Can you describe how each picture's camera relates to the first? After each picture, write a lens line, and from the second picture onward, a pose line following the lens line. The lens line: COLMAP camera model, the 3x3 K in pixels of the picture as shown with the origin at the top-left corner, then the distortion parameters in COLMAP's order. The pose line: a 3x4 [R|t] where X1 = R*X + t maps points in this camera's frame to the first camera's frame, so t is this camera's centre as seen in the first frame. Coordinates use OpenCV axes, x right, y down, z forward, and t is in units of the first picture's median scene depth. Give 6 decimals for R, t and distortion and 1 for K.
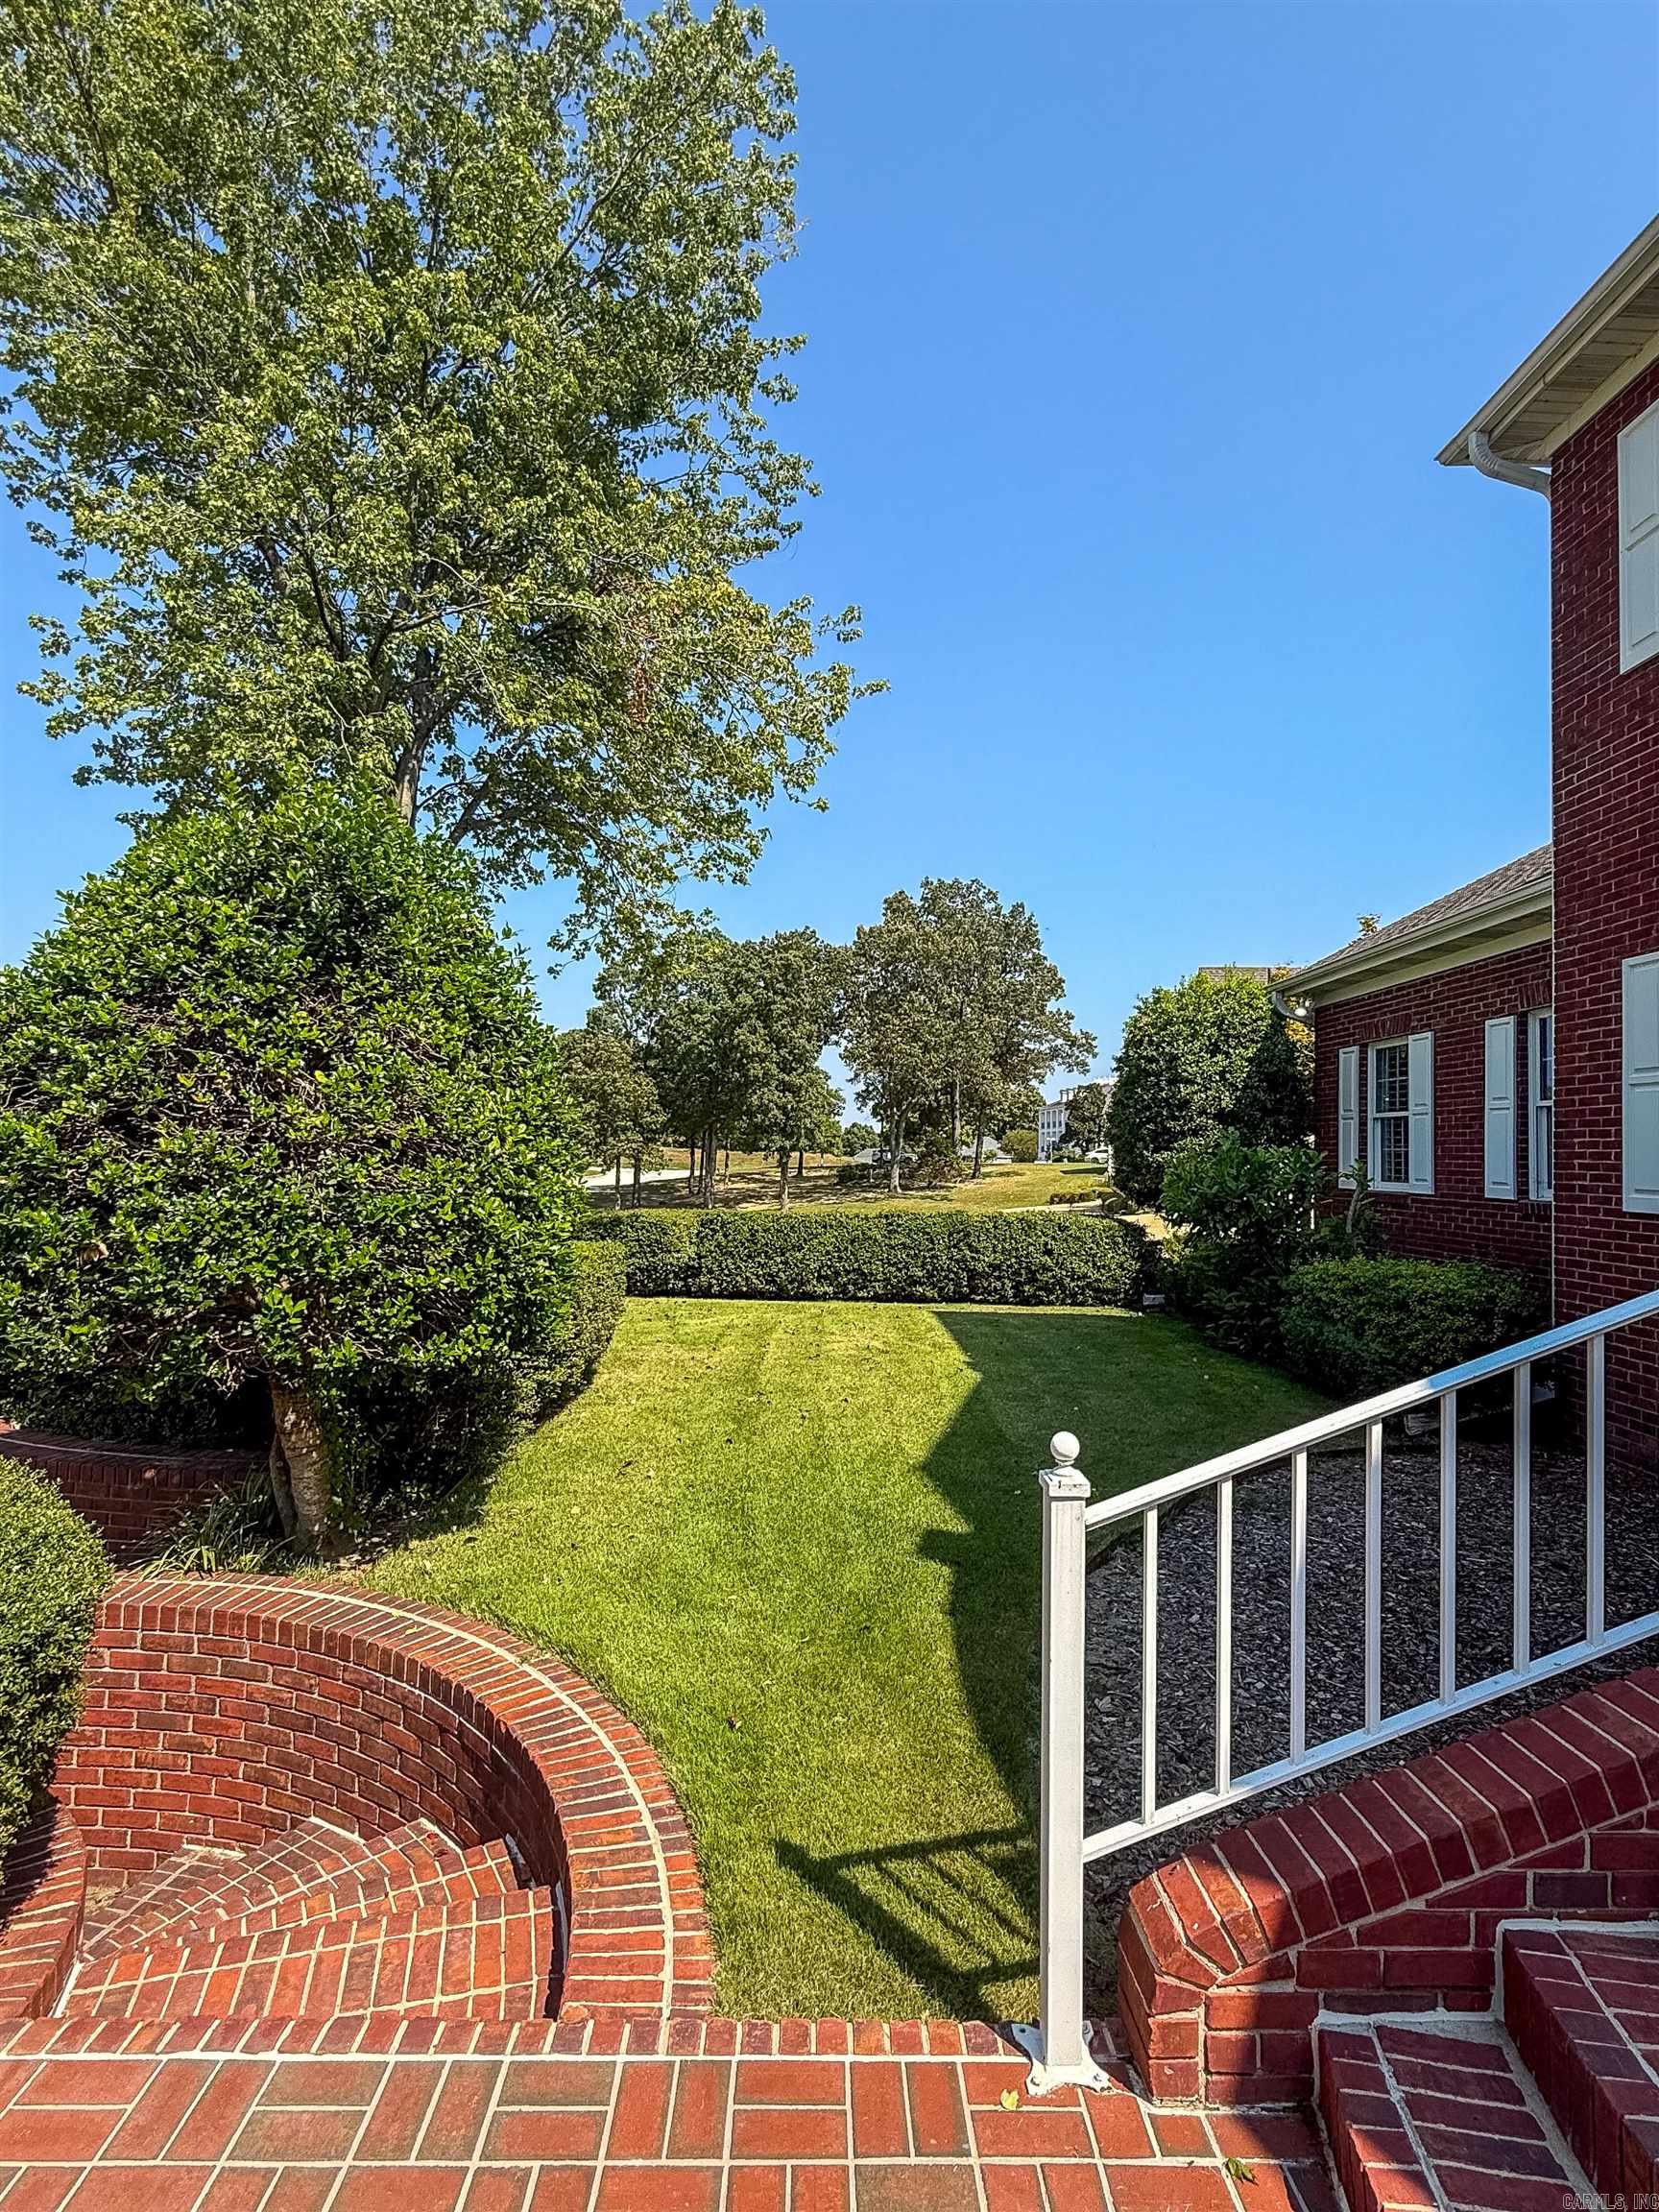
lens RADIAL K [[1122.6, 0, 839.6], [0, 1122.6, 1106.0], [0, 0, 1]] dist [0.003312, -0.000049]
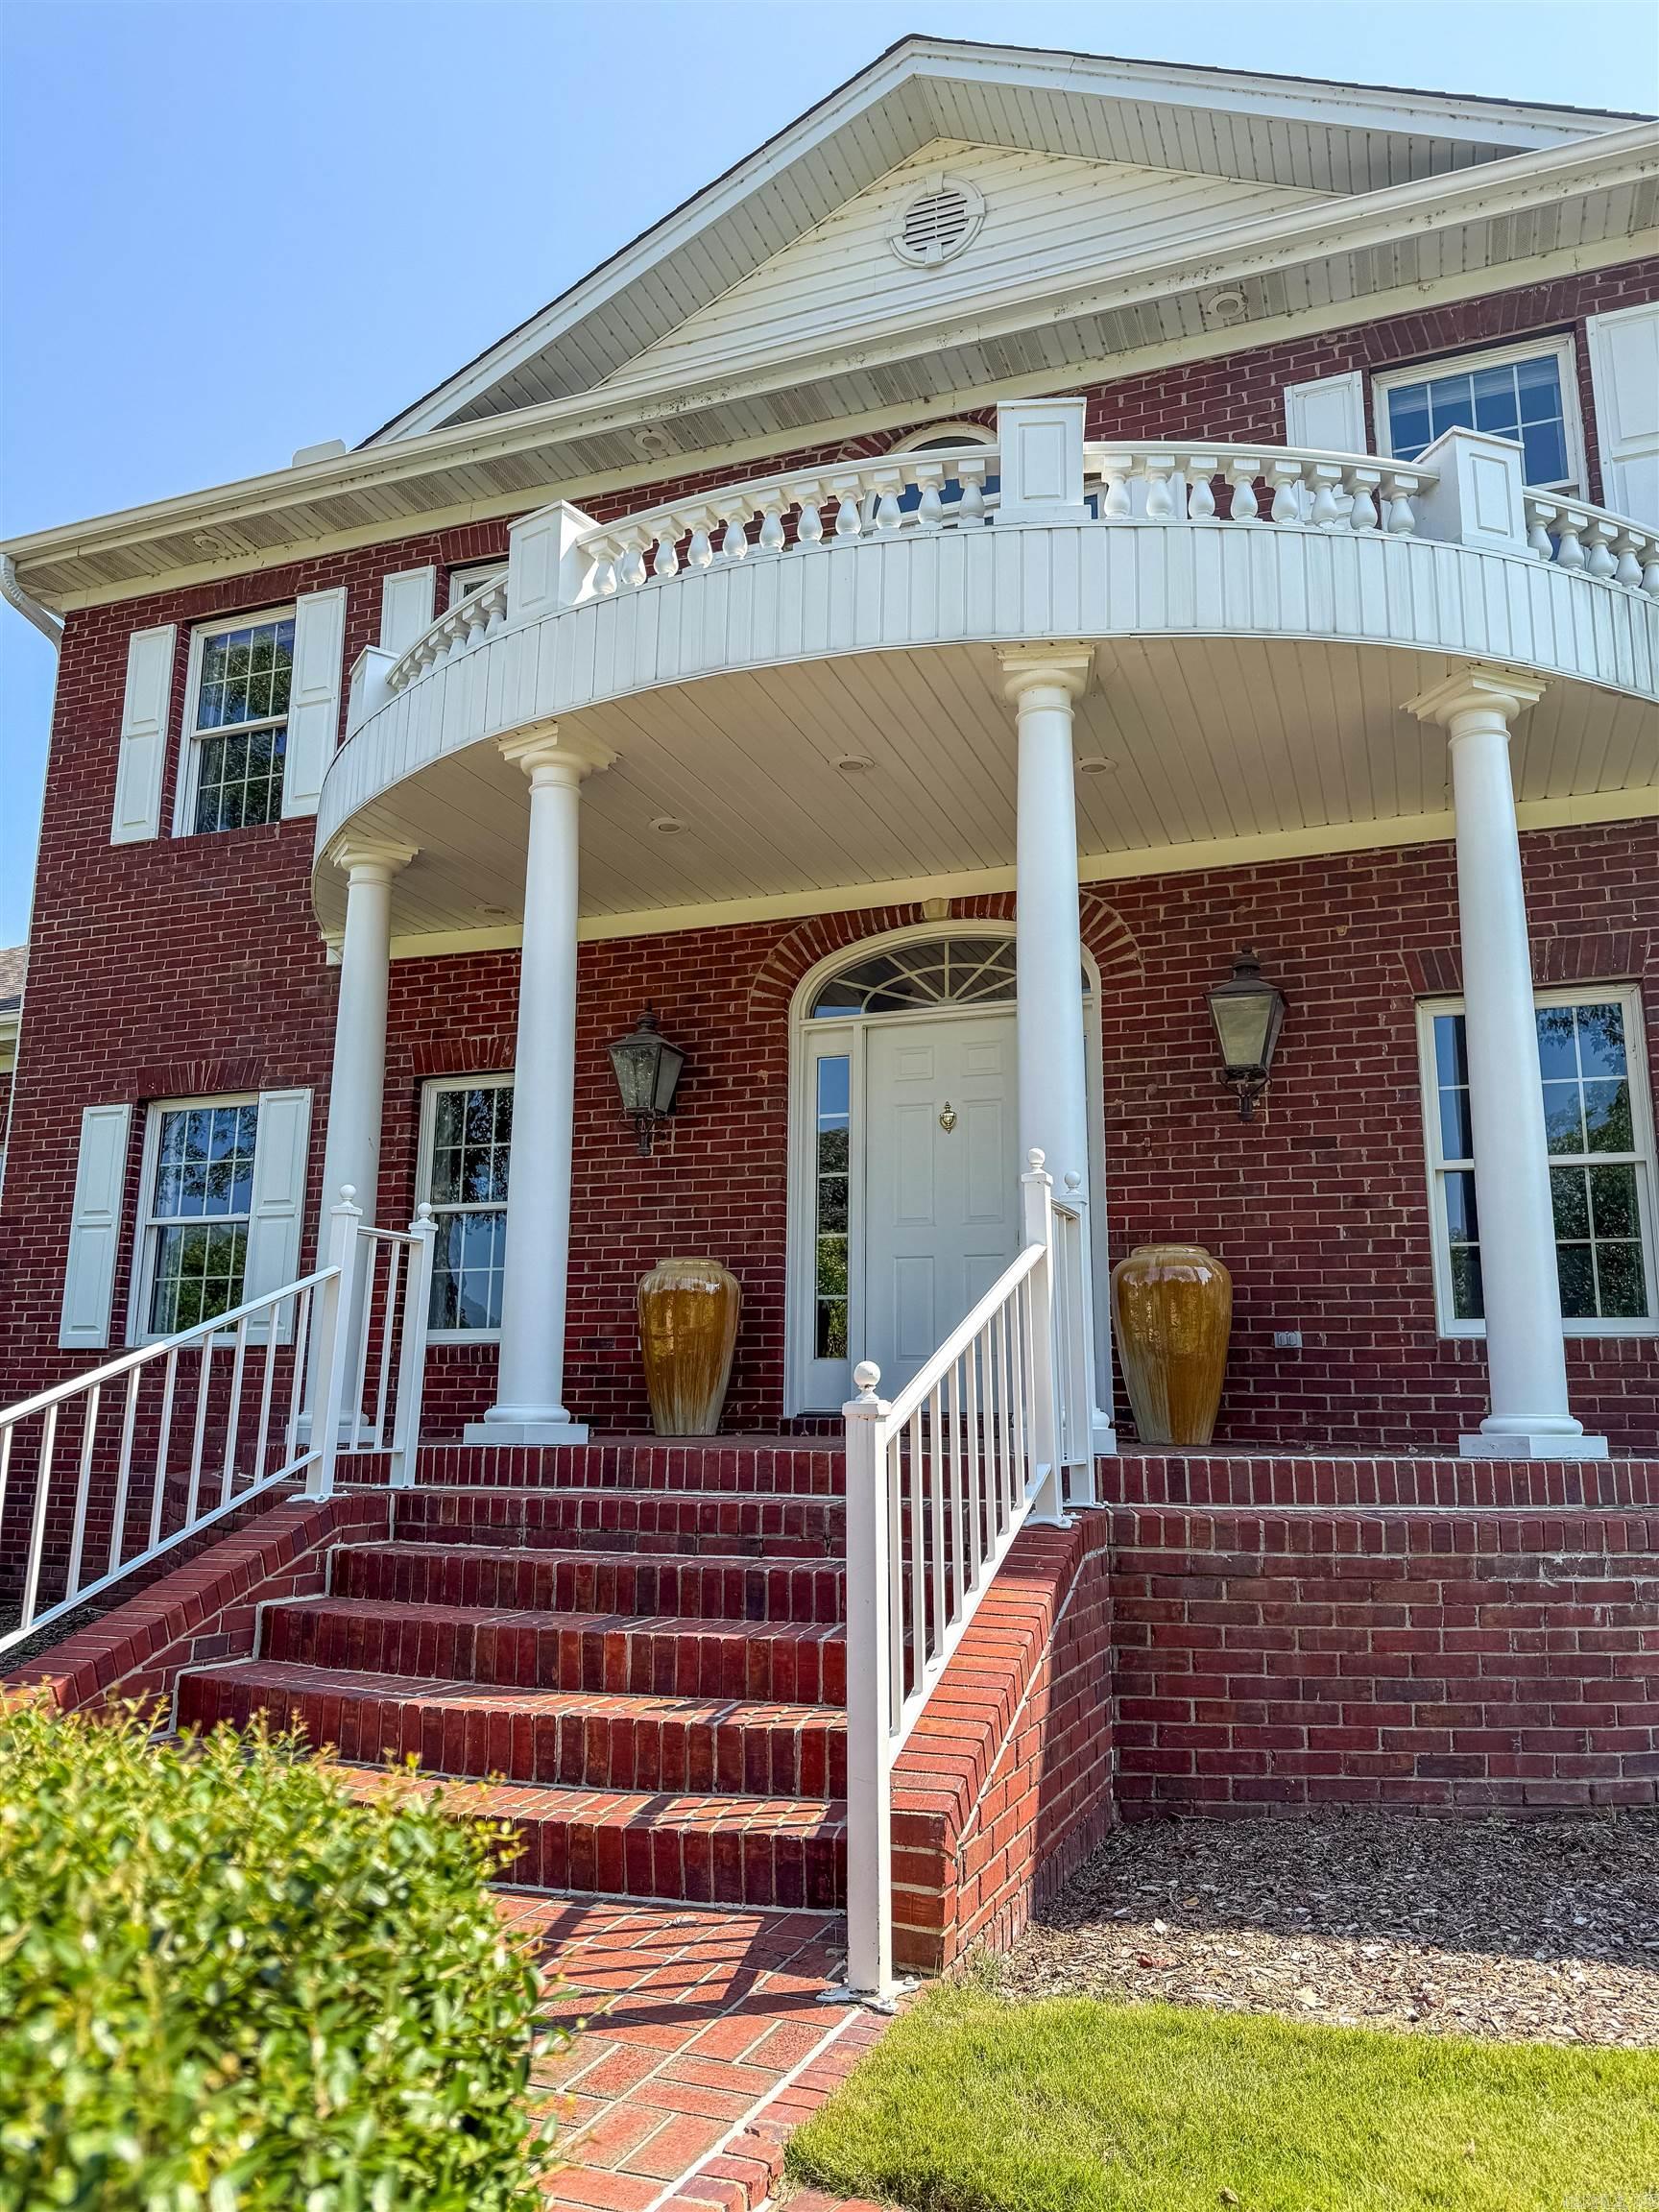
lens RADIAL K [[1569.6, 0, 846.7], [0, 1569.6, 1092.0], [0, 0, 1]] dist [0.000588, -0.007015]
pose [[0.395253, 0.159563, 0.904607, -0.351113], [-0.039468, 0.986838, -0.156822, 0.057525], [-0.917724, 0.026281, 0.396349, -0.236836]]
